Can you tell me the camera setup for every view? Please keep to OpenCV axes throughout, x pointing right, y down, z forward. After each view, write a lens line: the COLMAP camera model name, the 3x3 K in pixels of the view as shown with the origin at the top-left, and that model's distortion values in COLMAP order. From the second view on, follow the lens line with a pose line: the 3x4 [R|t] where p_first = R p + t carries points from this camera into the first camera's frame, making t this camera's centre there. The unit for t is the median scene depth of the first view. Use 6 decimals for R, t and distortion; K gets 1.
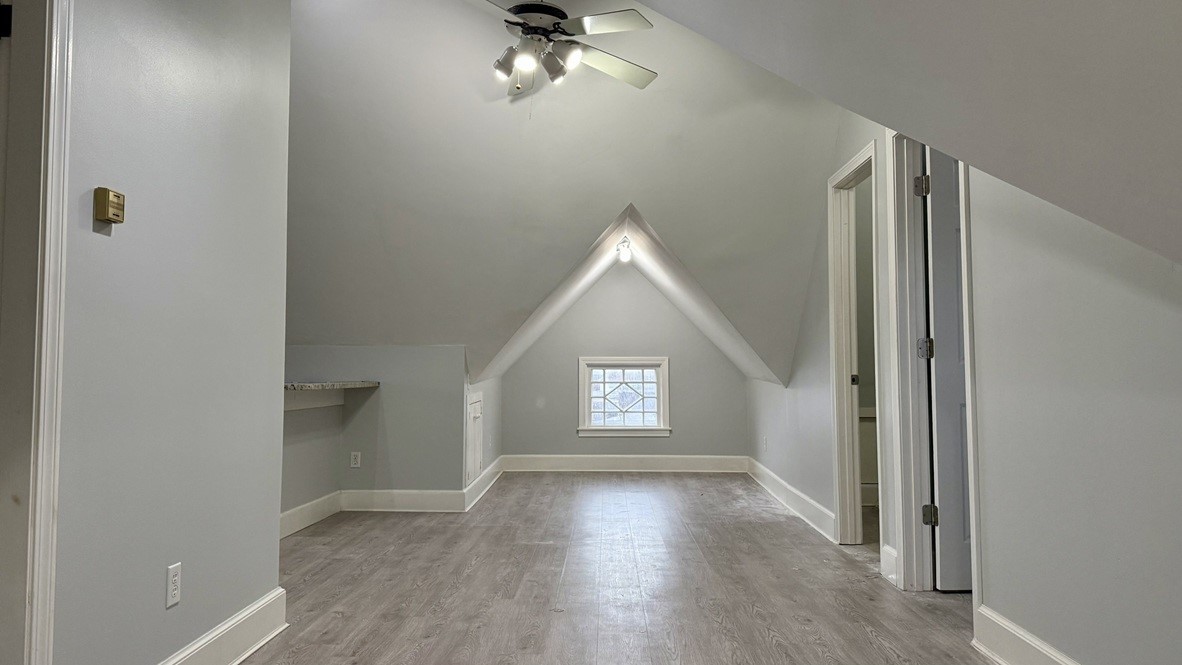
lens RADIAL K [[793.1, 0, 591.0], [0, 793.1, 332.5], [0, 0, 1]] dist [-0.001251, -0.000145]
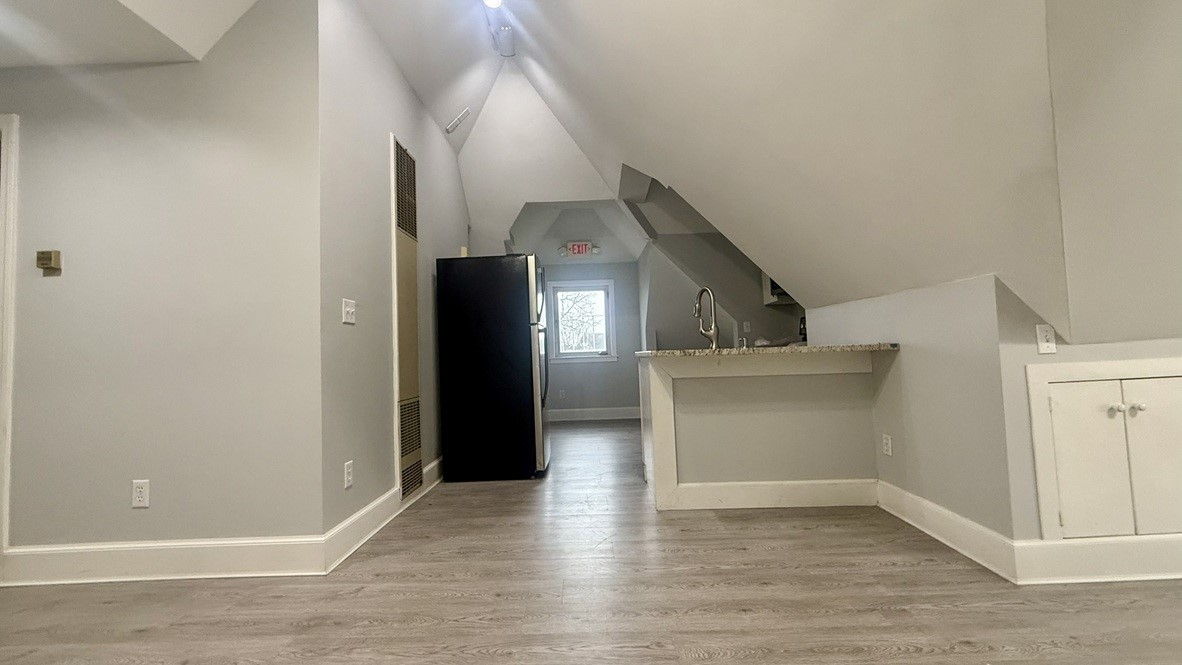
lens RADIAL K [[460.5, 0, 591.0], [0, 460.5, 332.5], [0, 0, 1]] dist [-0.000187, 0.000011]
pose [[0.028124, -0.043854, -0.998642, 0.145279], [0.083474, 0.995651, -0.041372, 0.047823], [0.996113, -0.082197, 0.031662, 0.716906]]
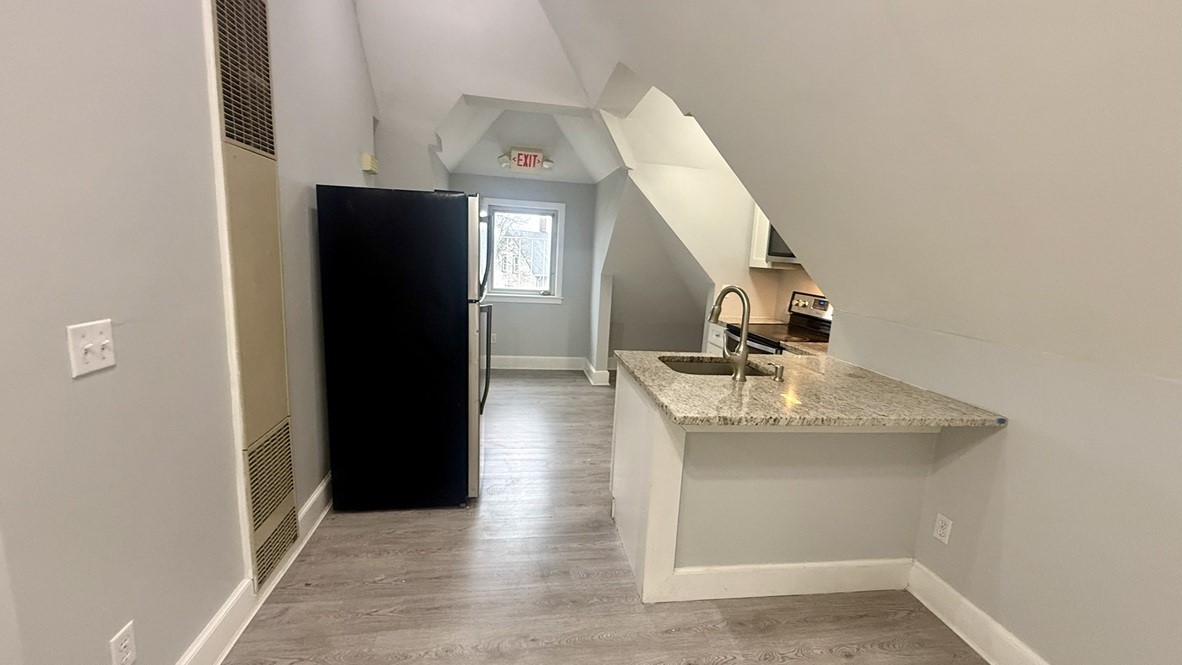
lens RADIAL K [[467.1, 0, 591.0], [0, 467.1, 332.5], [0, 0, 1]] dist [-0.000001, -0.000038]
pose [[0.188082, 0.175326, -0.966378, -0.030145], [-0.009545, 0.984218, 0.176705, -0.041233], [0.982107, -0.024011, 0.186787, 0.686897]]
